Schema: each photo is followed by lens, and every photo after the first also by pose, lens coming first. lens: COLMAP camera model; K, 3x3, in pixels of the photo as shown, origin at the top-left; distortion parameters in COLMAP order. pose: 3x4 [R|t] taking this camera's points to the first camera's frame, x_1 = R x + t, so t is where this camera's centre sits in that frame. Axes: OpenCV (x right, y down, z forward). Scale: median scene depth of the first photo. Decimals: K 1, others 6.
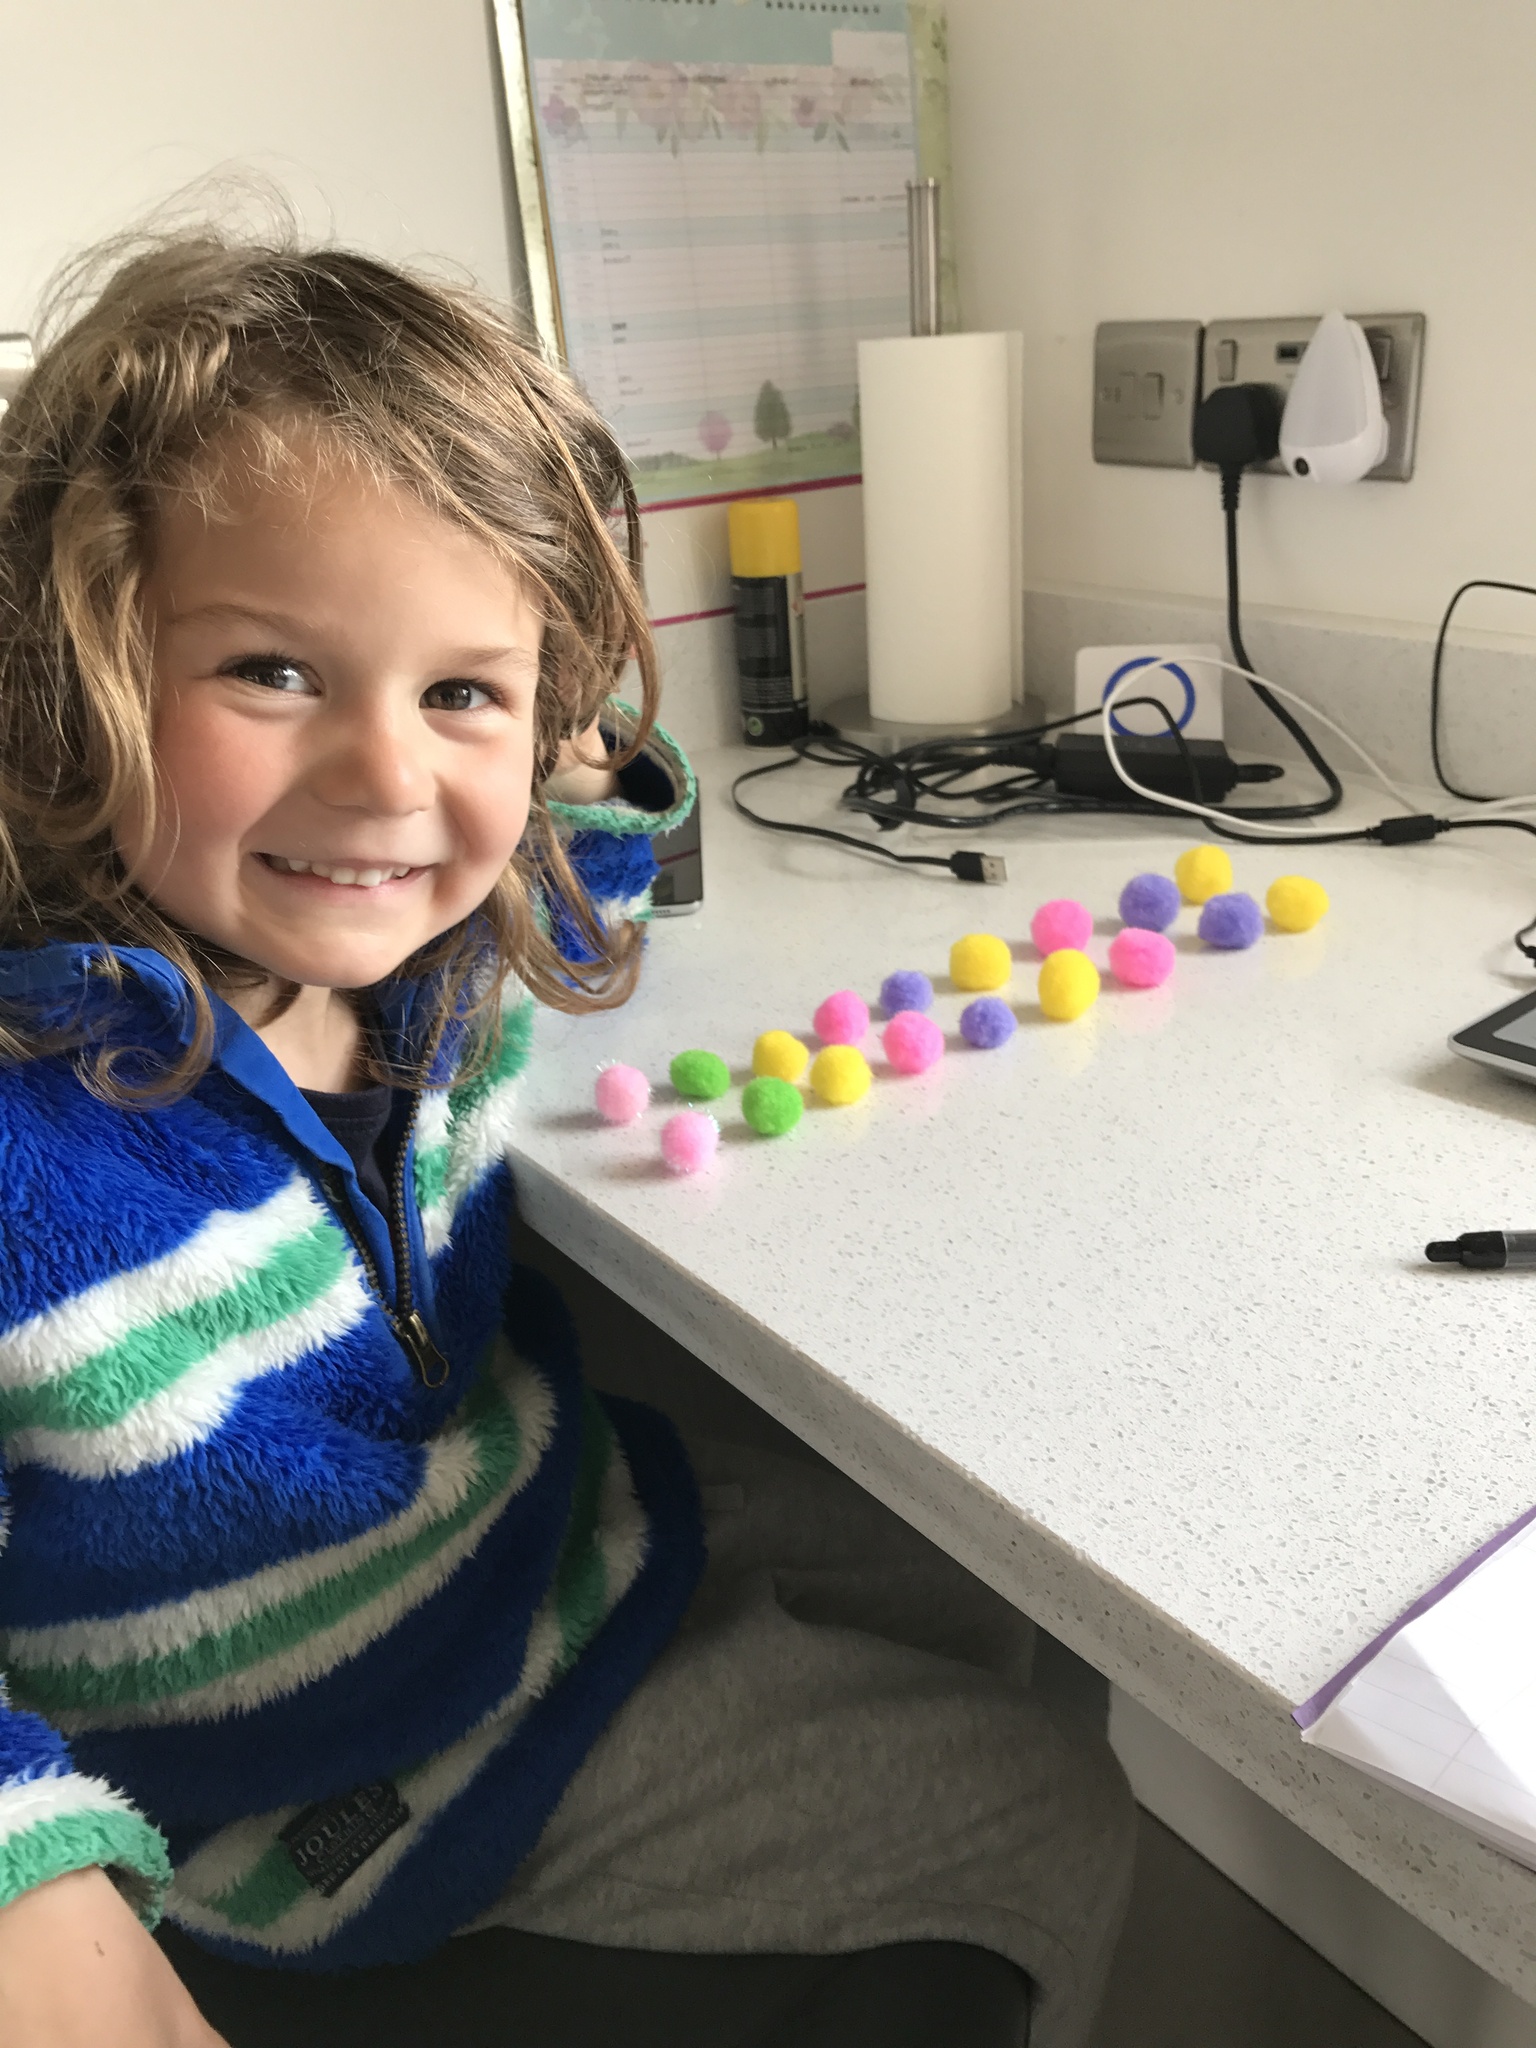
lens RADIAL K [[1660.1, 0, 770.3], [0, 1660.1, 1023.8], [0, 0, 1]] dist [-0.015593, 0.000749]
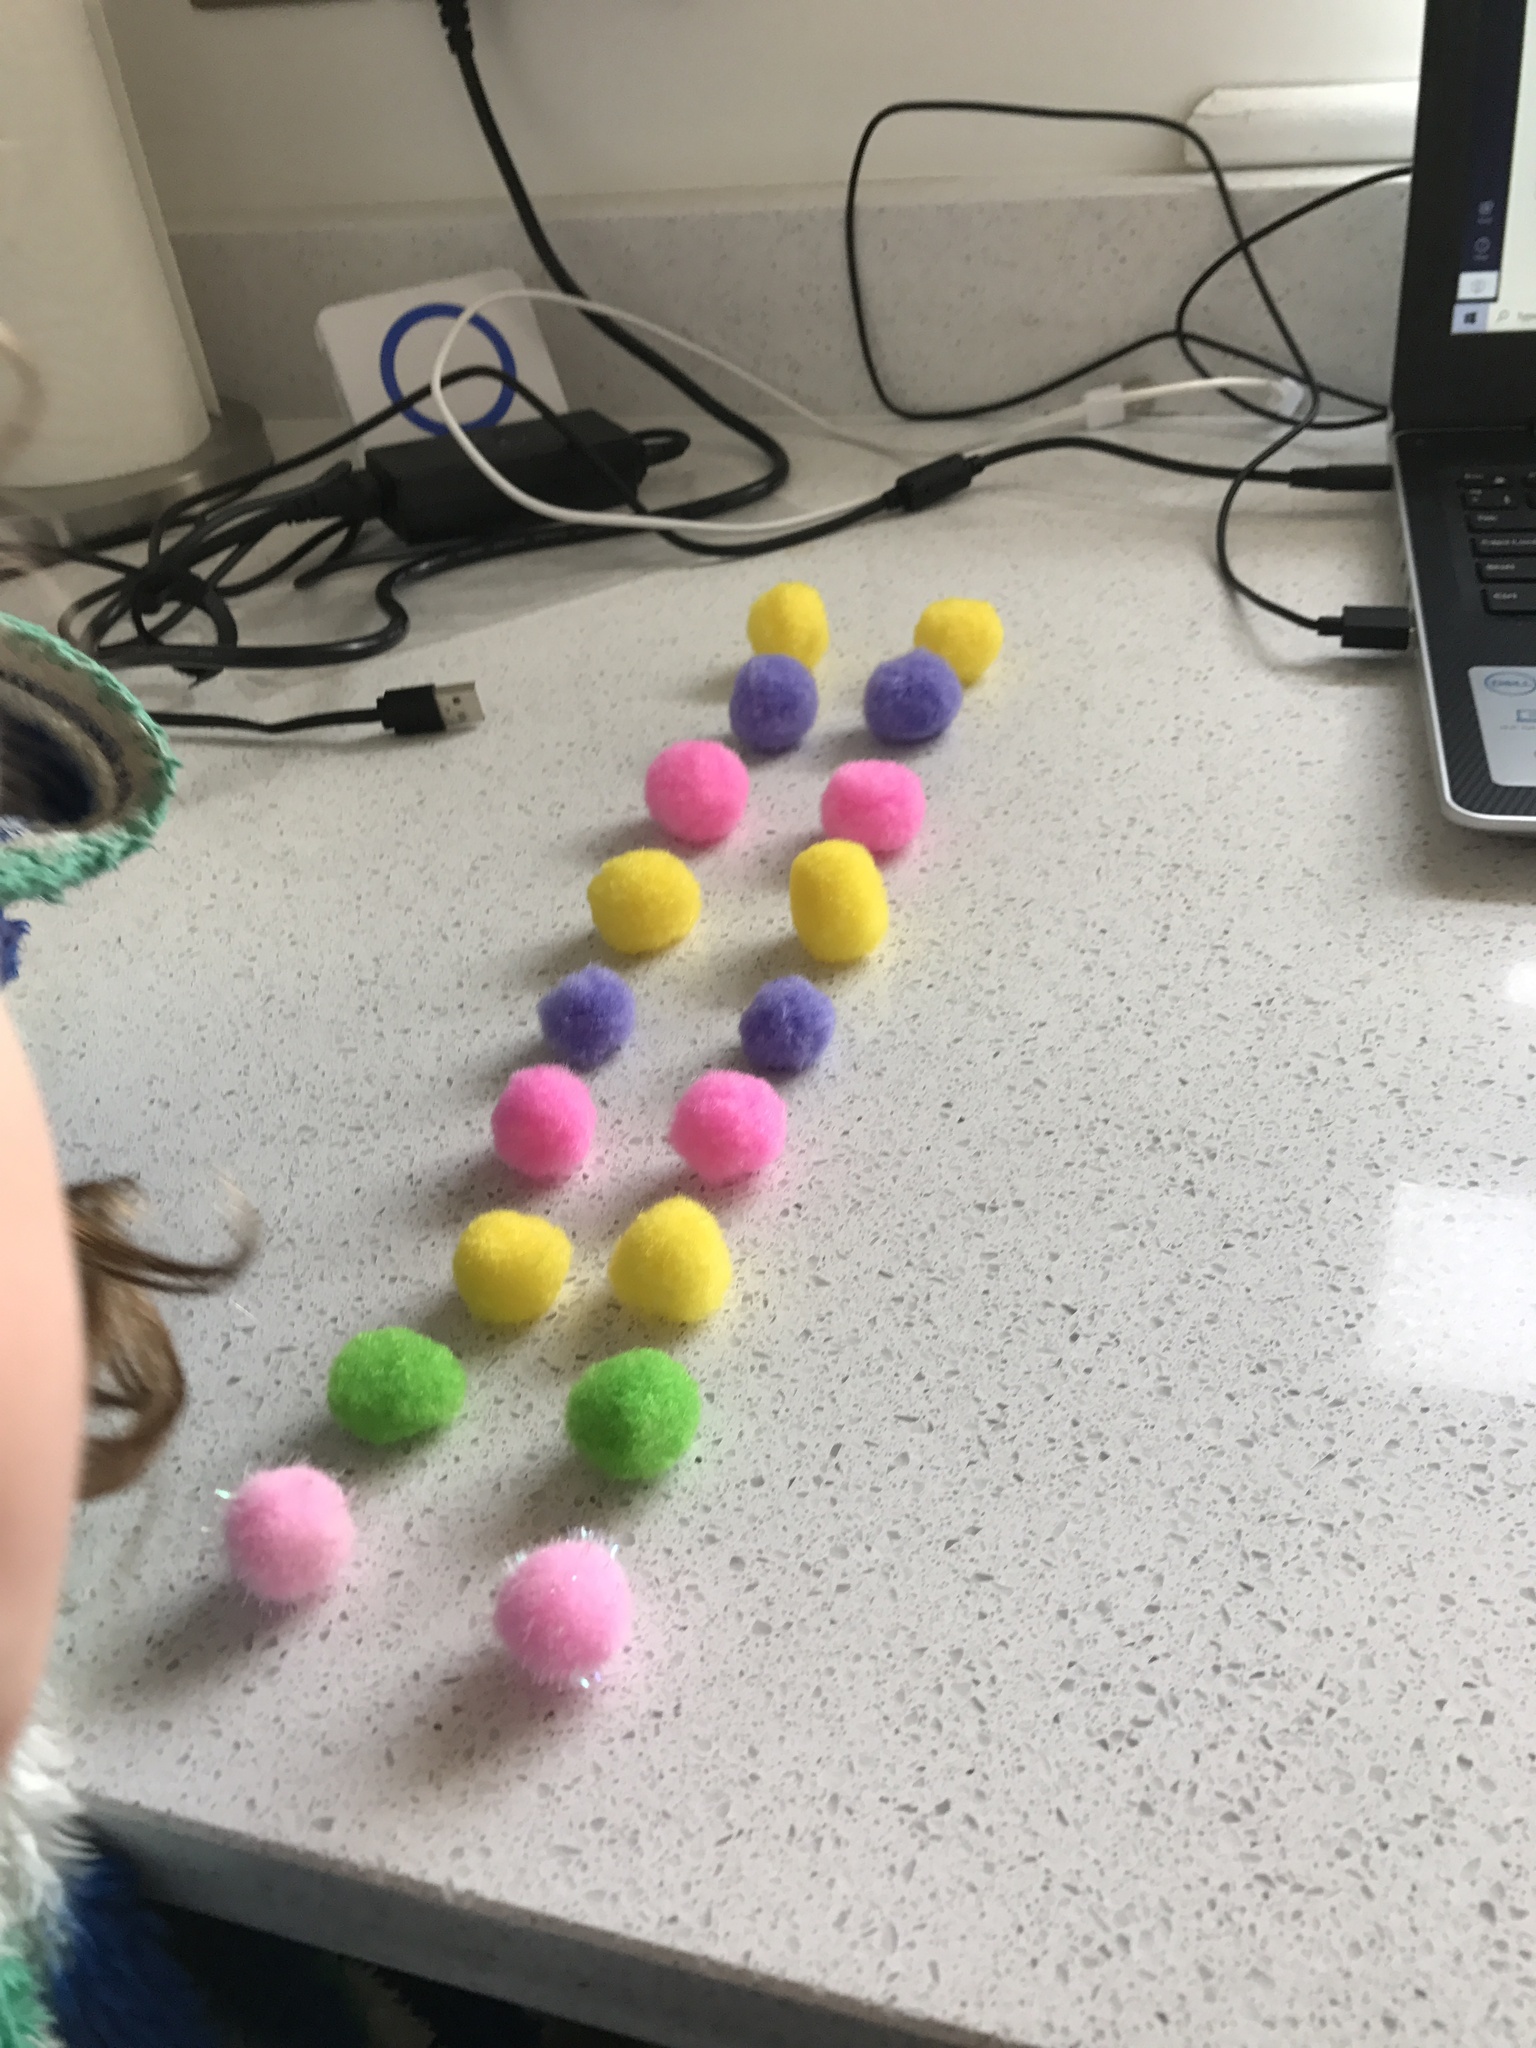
lens RADIAL K [[1660.1, 0, 767.0], [0, 1660.1, 1023.9], [0, 0, 1]] dist [-0.015593, 0.000749]
pose [[0.795480, -0.383253, 0.469392, -0.097171], [0.281169, 0.919607, 0.274349, -0.112095], [-0.536801, -0.086261, 0.839288, 0.390066]]
